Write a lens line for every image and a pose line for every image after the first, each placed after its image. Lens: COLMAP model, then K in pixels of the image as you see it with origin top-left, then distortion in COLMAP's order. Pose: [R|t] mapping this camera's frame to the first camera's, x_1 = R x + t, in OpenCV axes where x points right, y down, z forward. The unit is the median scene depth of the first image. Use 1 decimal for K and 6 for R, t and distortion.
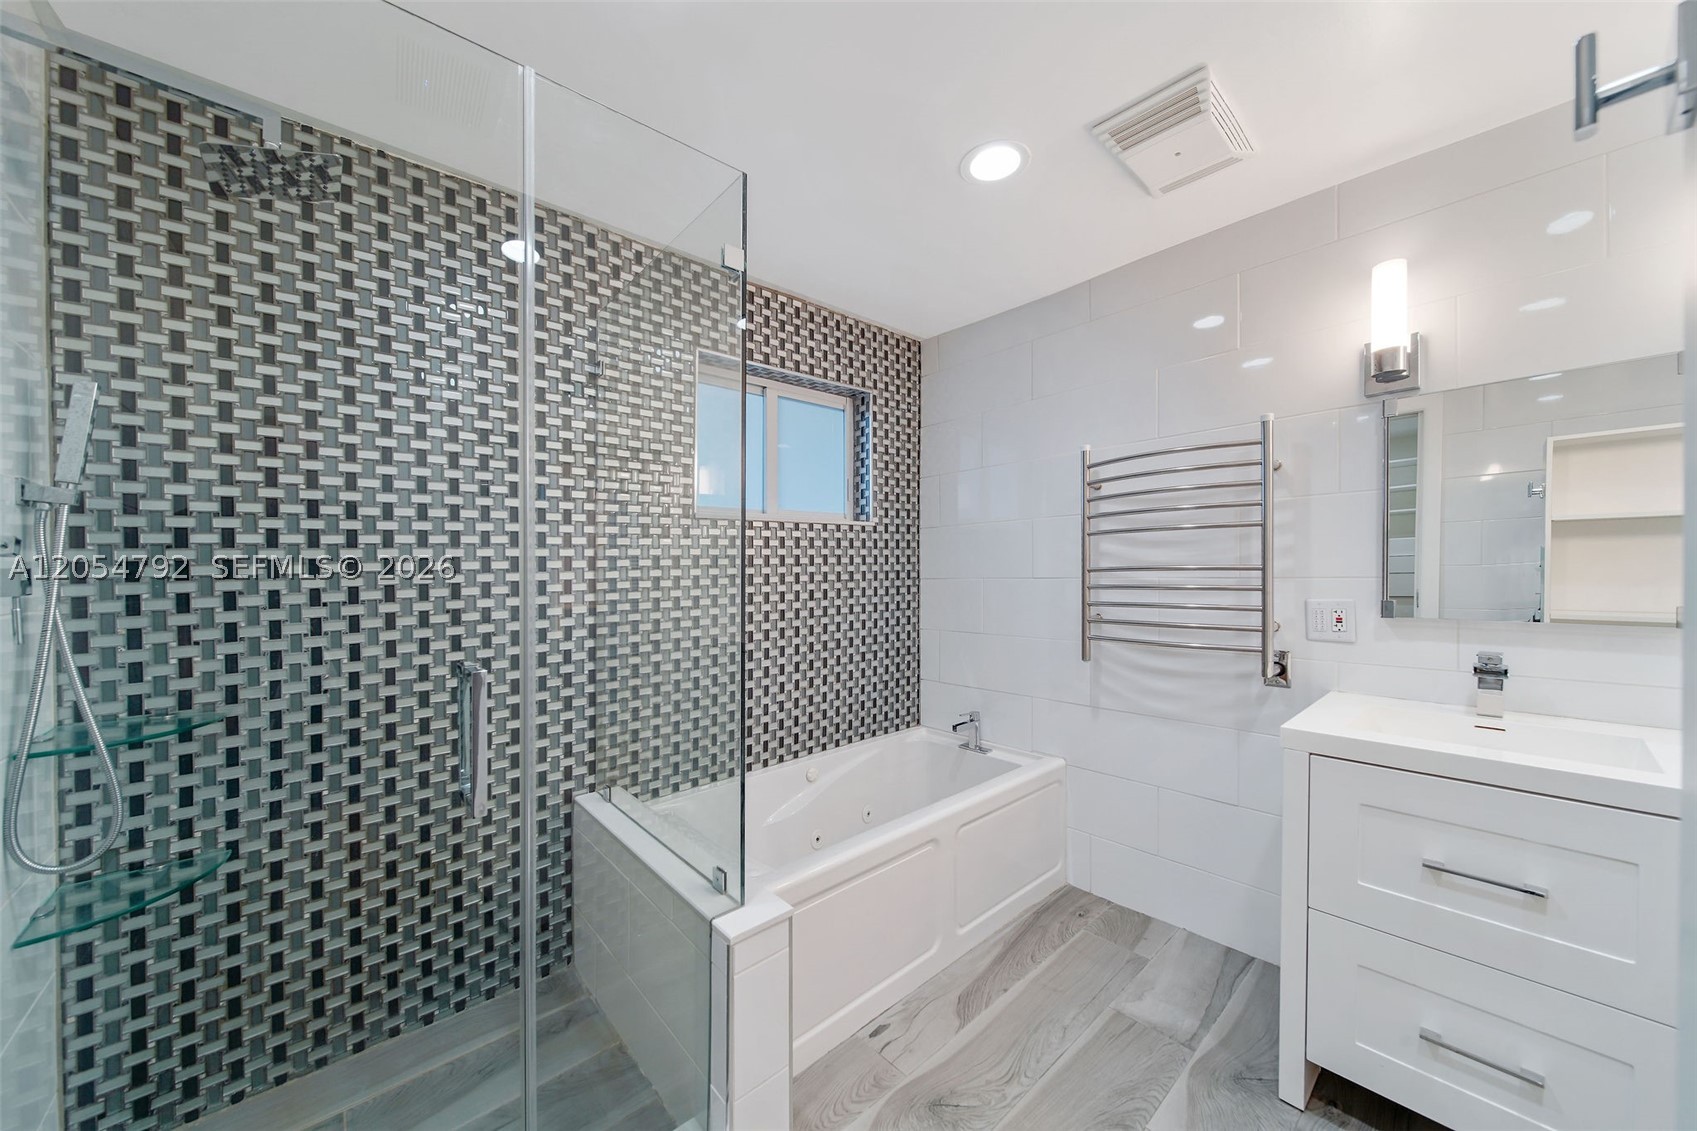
lens RADIAL K [[593.5, 0, 856.3], [0, 593.5, 570.1], [0, 0, 1]] dist [-0.001892, -0.001137]
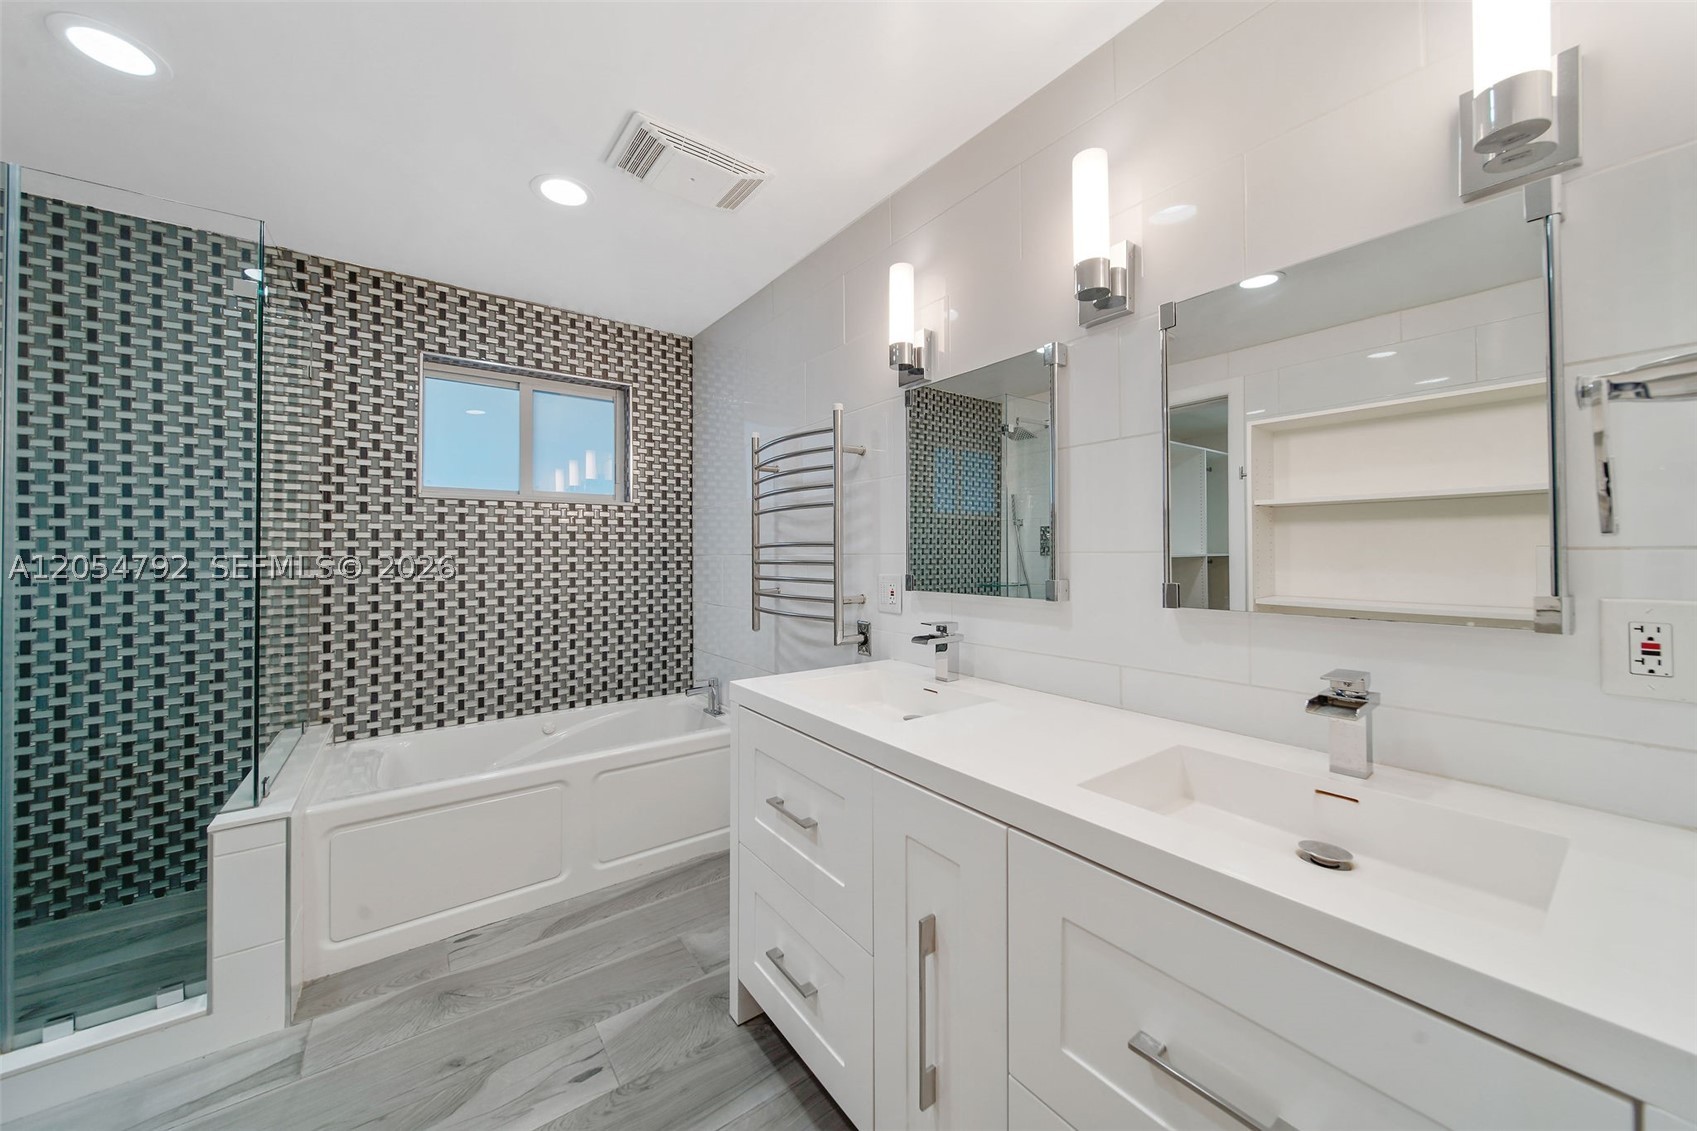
lens RADIAL K [[593.5, 0, 881.3], [0, 593.5, 549.8], [0, 0, 1]] dist [-0.001892, -0.001137]
pose [[0.995573, 0.012923, -0.093098, 0.679853], [-0.013905, 0.999854, -0.009916, 0.012332], [0.092956, 0.011167, 0.995608, -0.062469]]
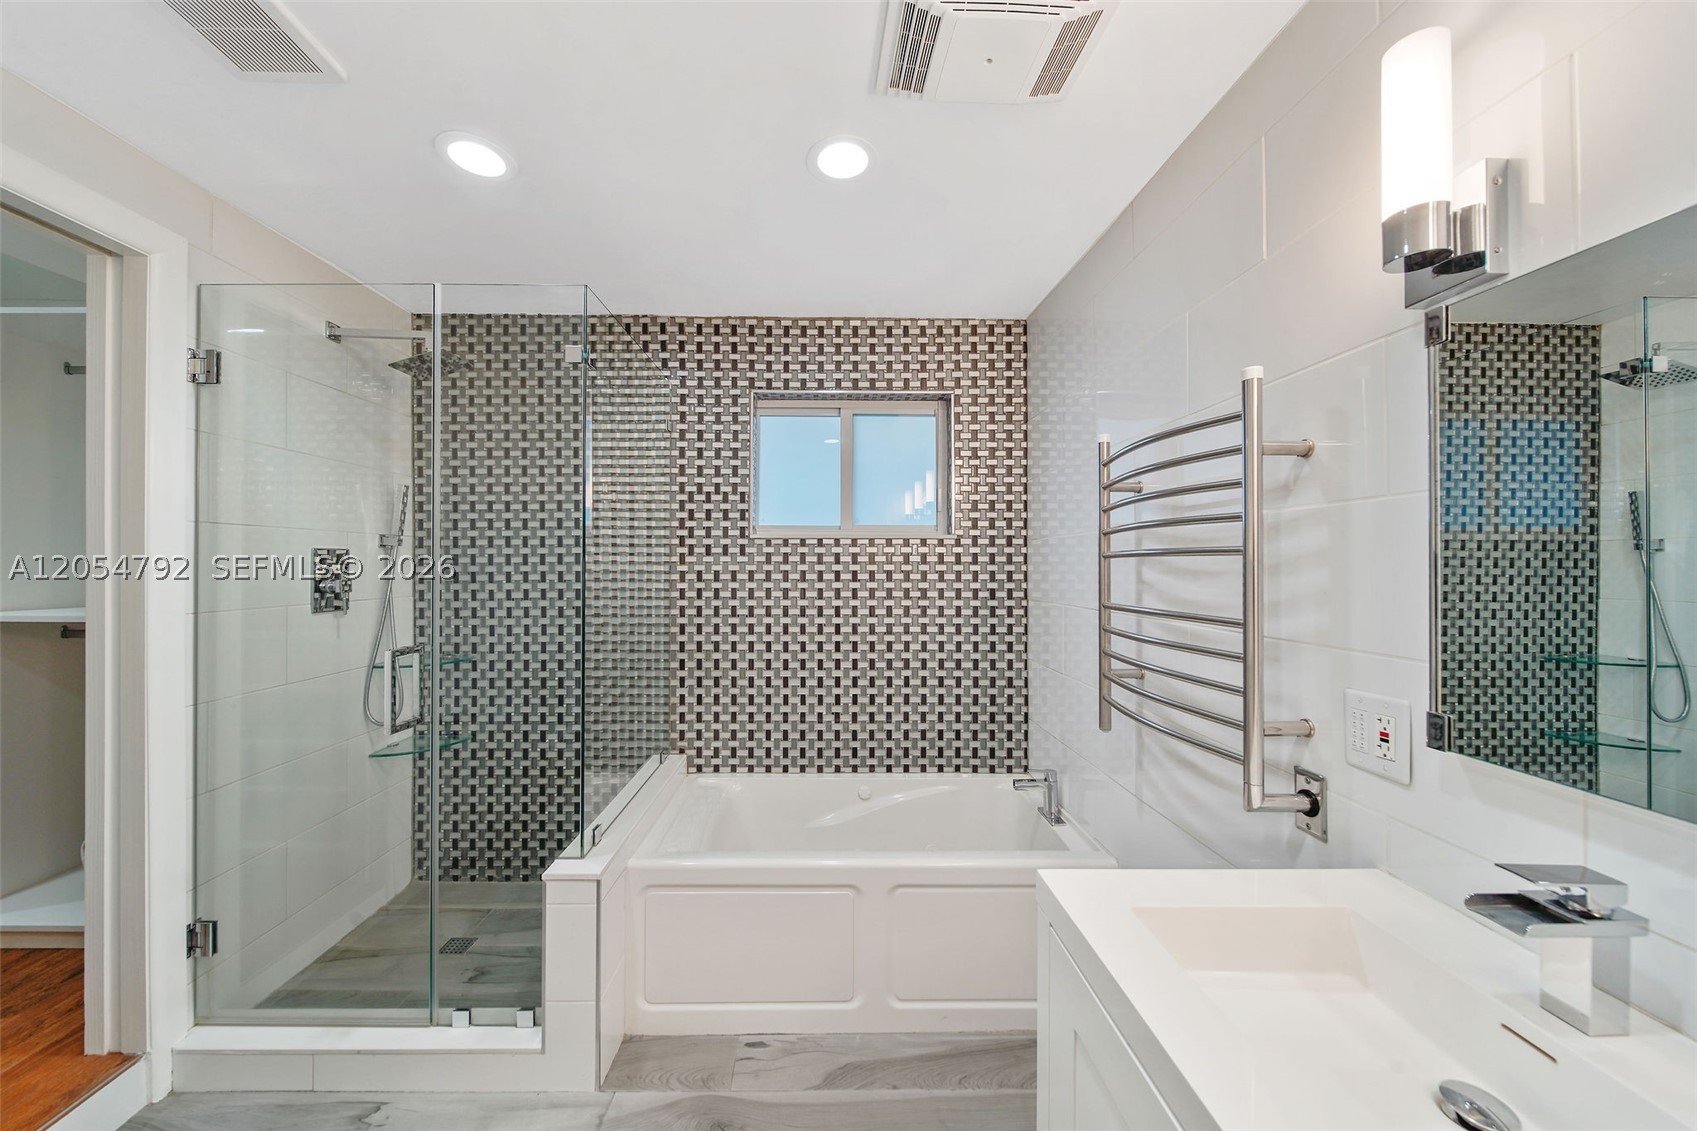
lens RADIAL K [[625.3, 0, 856.6], [0, 625.3, 554.8], [0, 0, 1]] dist [-0.004967, -0.000602]
pose [[0.753001, 0.011616, -0.657916, 0.625746], [-0.019168, 0.999807, -0.004286, -0.049950], [0.657740, 0.015839, 0.753079, 0.207936]]
